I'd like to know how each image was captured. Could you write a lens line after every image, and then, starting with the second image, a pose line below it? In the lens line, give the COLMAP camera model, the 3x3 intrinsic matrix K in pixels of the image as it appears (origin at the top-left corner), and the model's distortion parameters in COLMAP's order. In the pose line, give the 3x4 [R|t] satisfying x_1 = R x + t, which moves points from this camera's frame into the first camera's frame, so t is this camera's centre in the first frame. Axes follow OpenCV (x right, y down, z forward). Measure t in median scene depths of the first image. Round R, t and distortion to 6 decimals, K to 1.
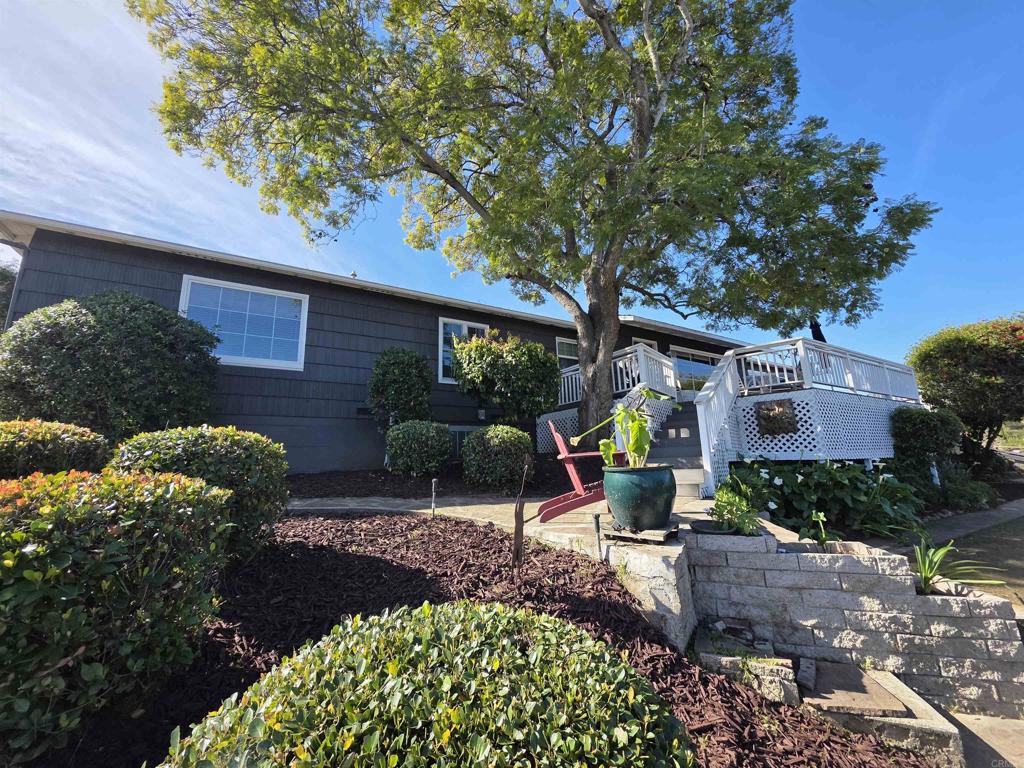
lens RADIAL K [[404.0, 0, 512.7], [0, 404.0, 382.4], [0, 0, 1]] dist [-0.000373, 0.000201]
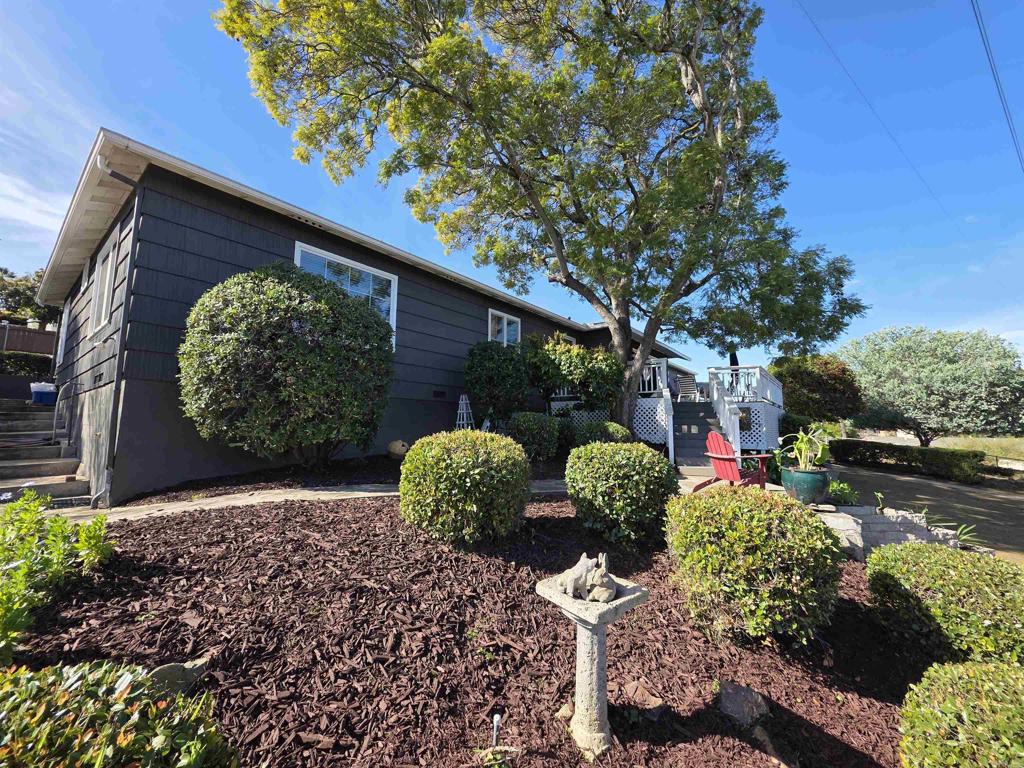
lens RADIAL K [[404.0, 0, 508.5], [0, 404.0, 385.9], [0, 0, 1]] dist [-0.000373, 0.000201]
pose [[0.935734, 0.071568, 0.345369, -0.648077], [-0.105345, 0.991211, 0.080019, -0.063542], [-0.336607, -0.111259, 0.935049, -0.063551]]
